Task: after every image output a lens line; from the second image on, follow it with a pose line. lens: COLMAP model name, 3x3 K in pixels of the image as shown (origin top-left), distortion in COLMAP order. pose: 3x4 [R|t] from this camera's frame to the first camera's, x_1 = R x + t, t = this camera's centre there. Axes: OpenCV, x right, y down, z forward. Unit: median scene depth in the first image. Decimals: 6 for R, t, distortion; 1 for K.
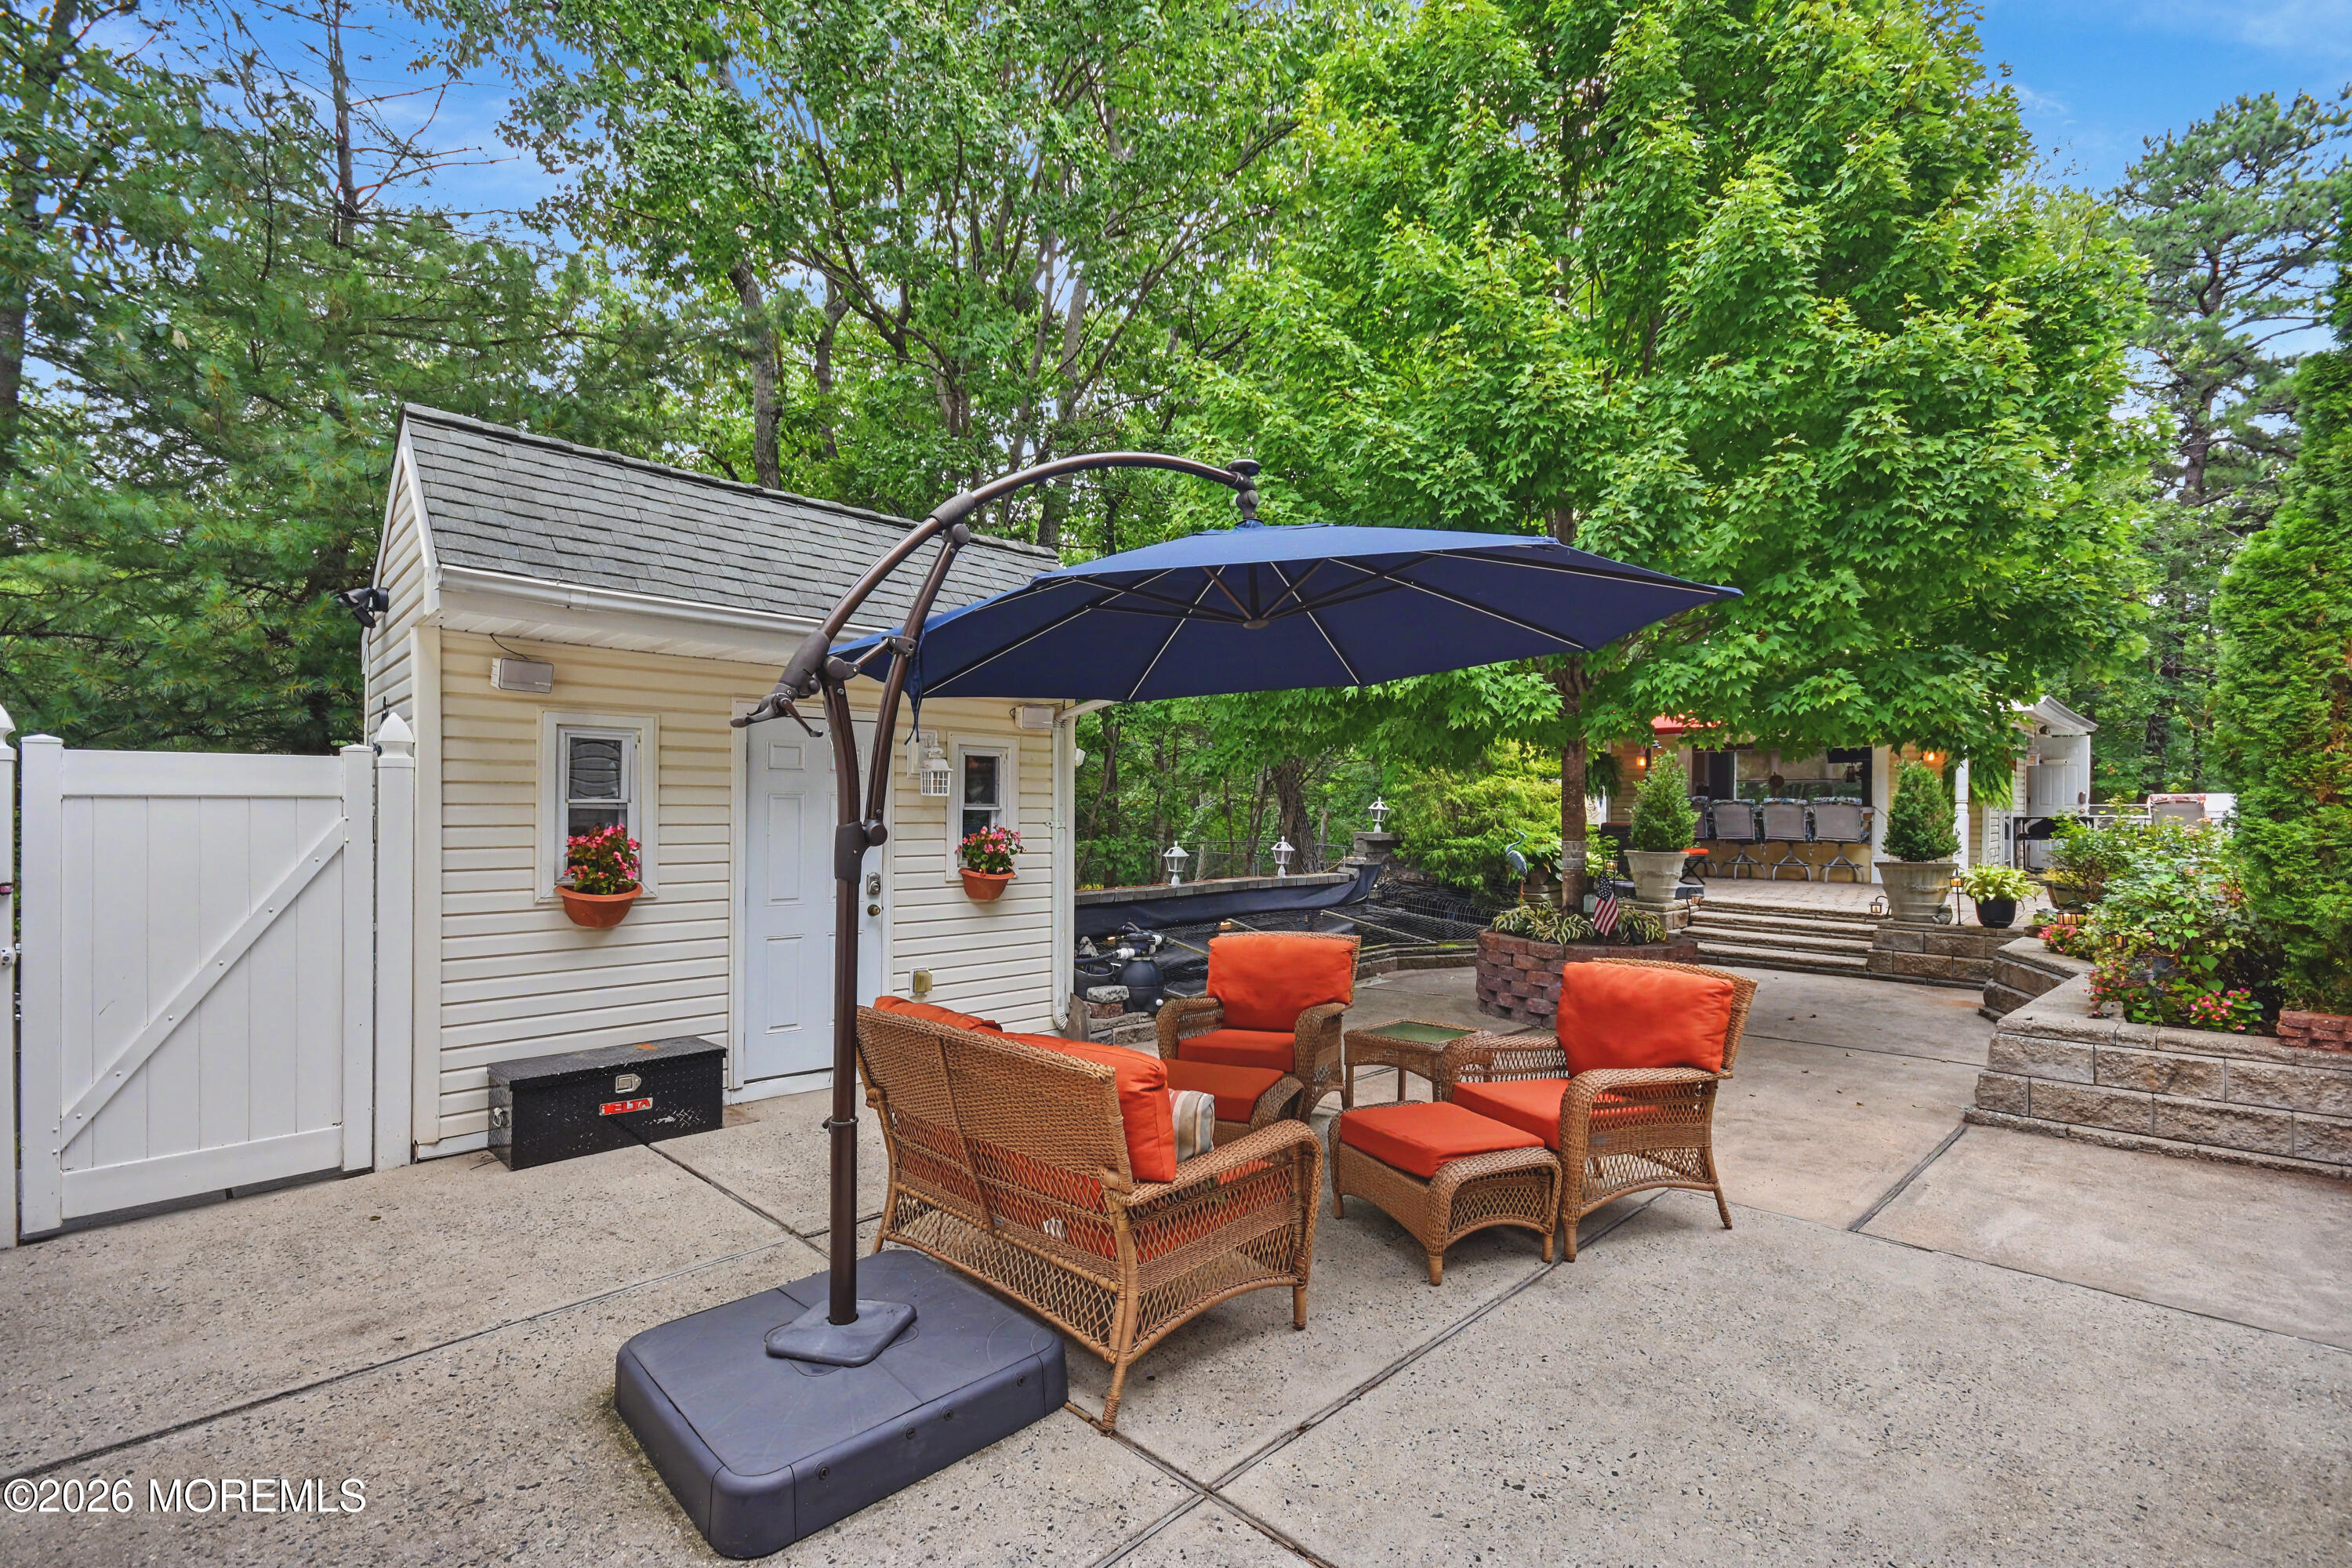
lens RADIAL K [[1062.7, 0, 1171.7], [0, 1062.7, 802.2], [0, 0, 1]] dist [0.001881, 0.000172]
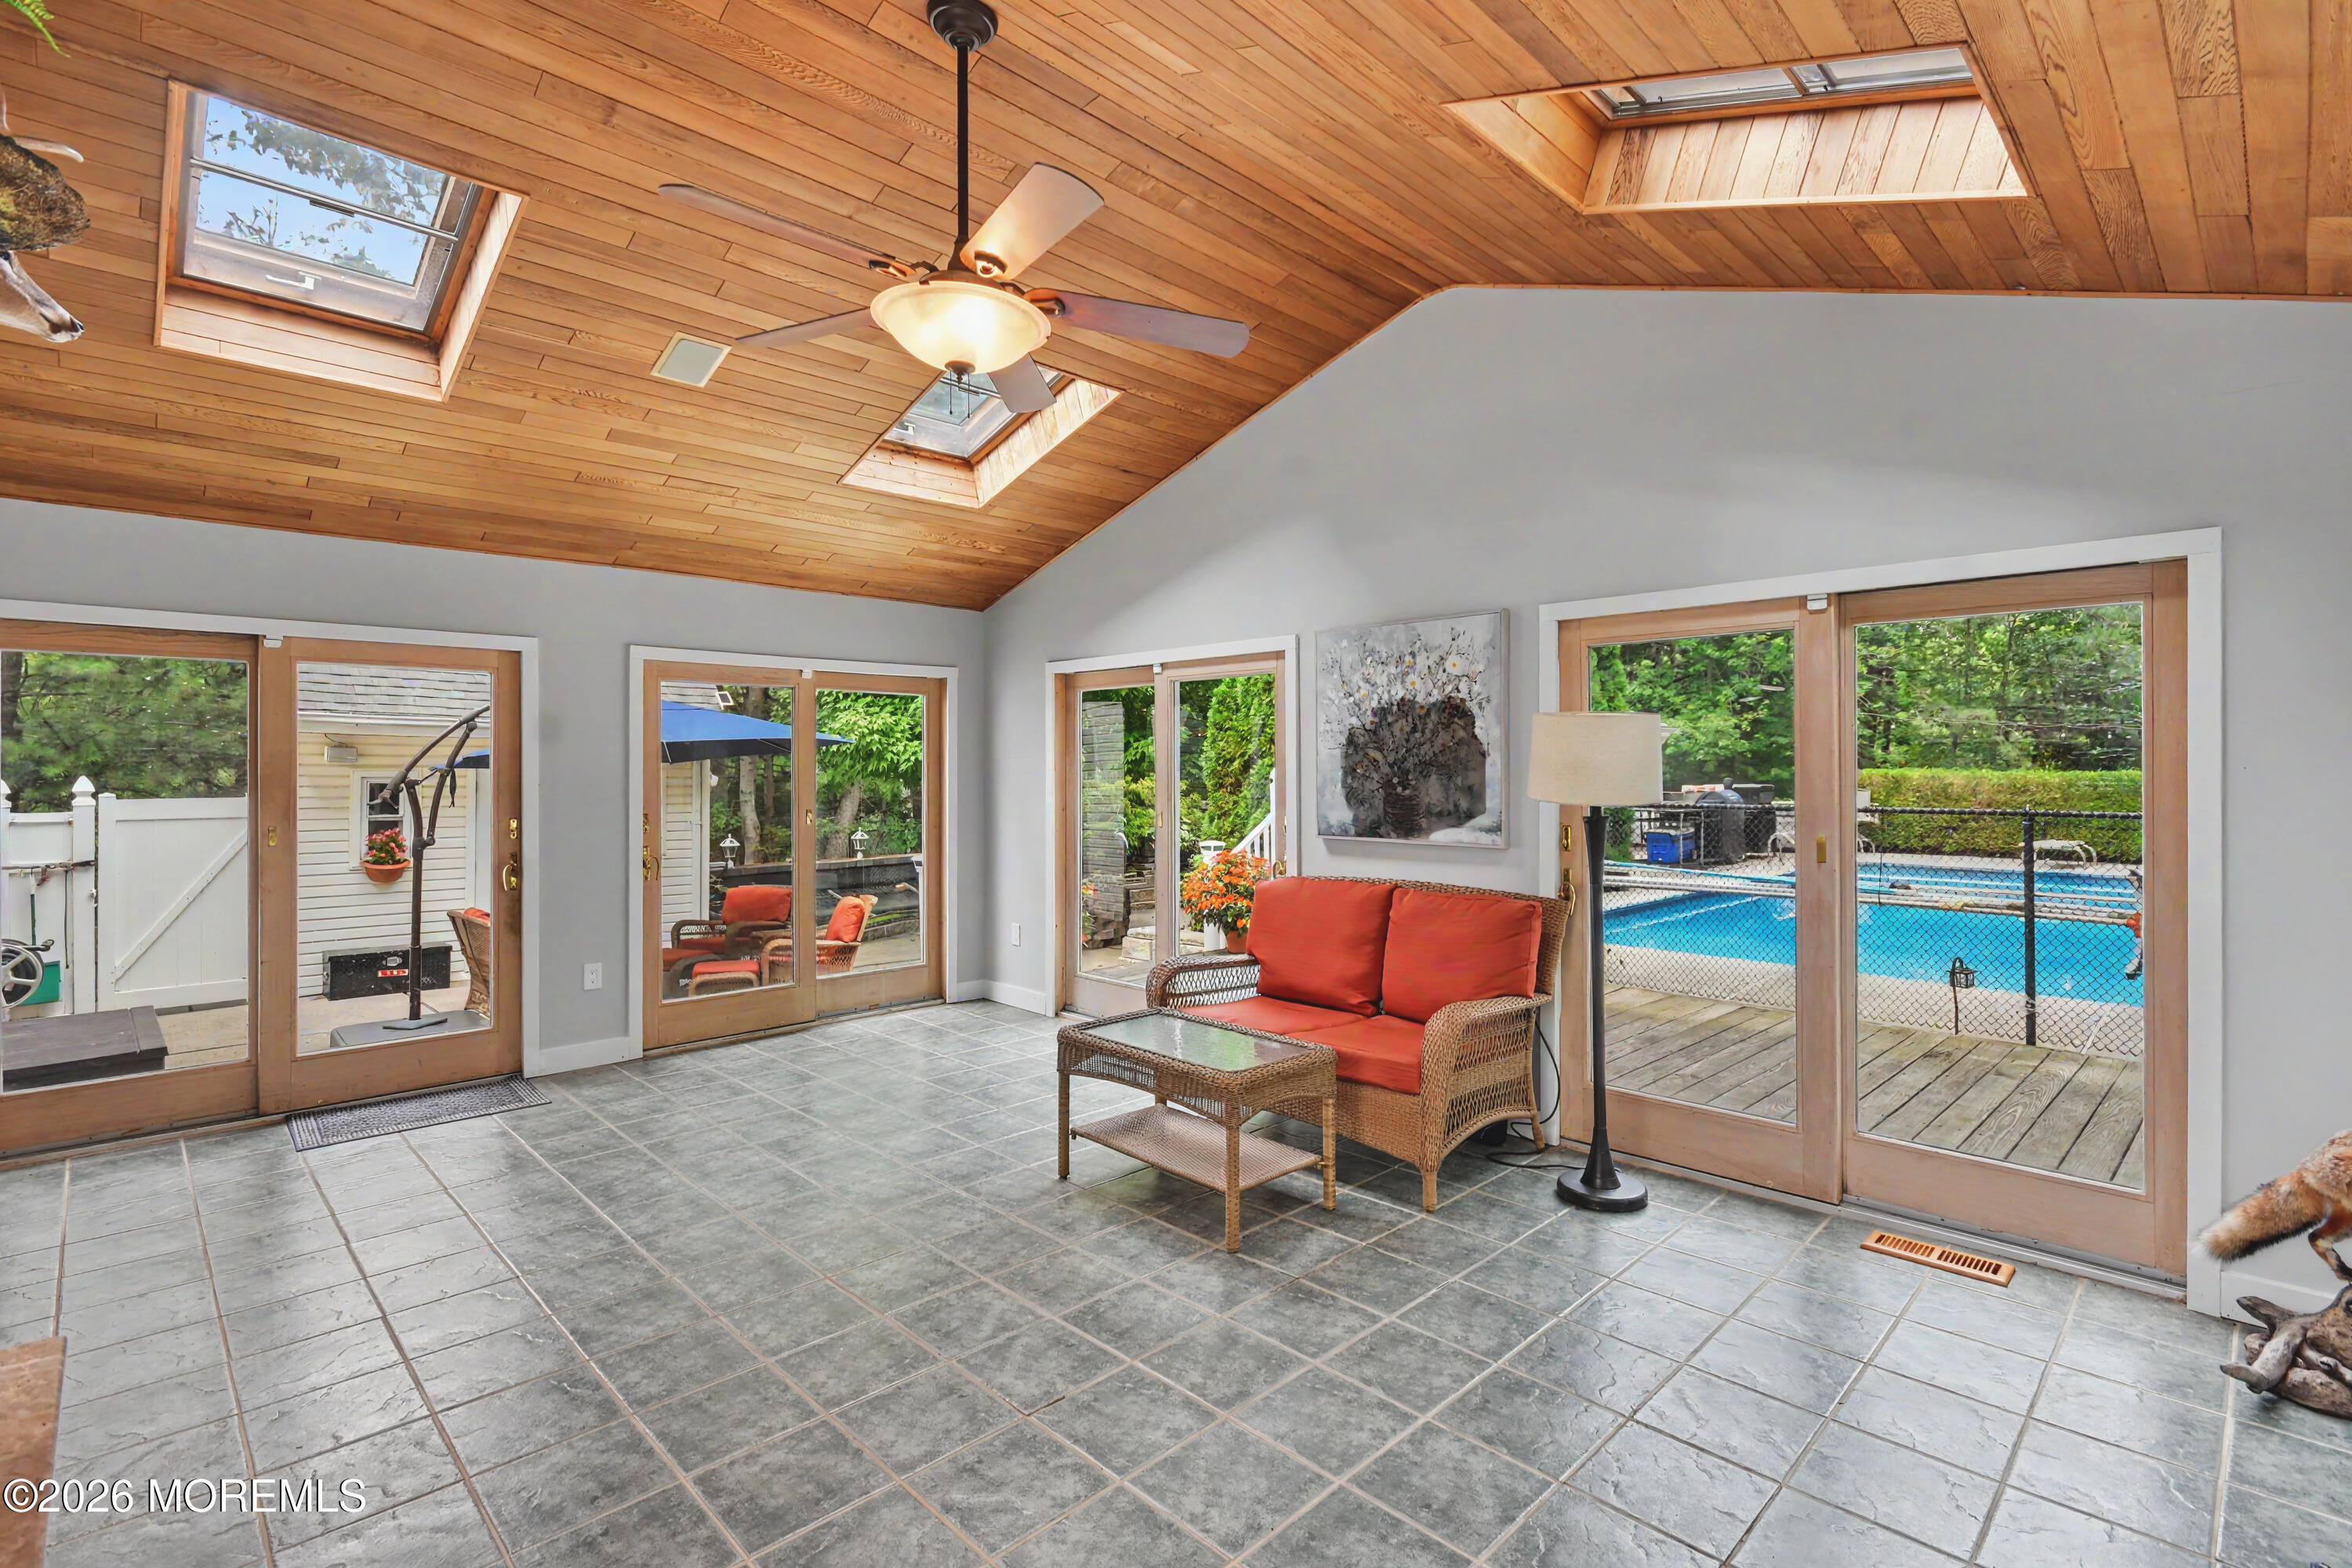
lens RADIAL K [[1062.7, 0, 1131.2], [0, 1062.7, 775.2], [0, 0, 1]] dist [0.001881, 0.000172]
pose [[0.999989, -0.000968, -0.004666, 0.826415], [0.000964, 0.999999, -0.000956, -0.073354], [0.004667, 0.000951, 0.999989, -0.920788]]
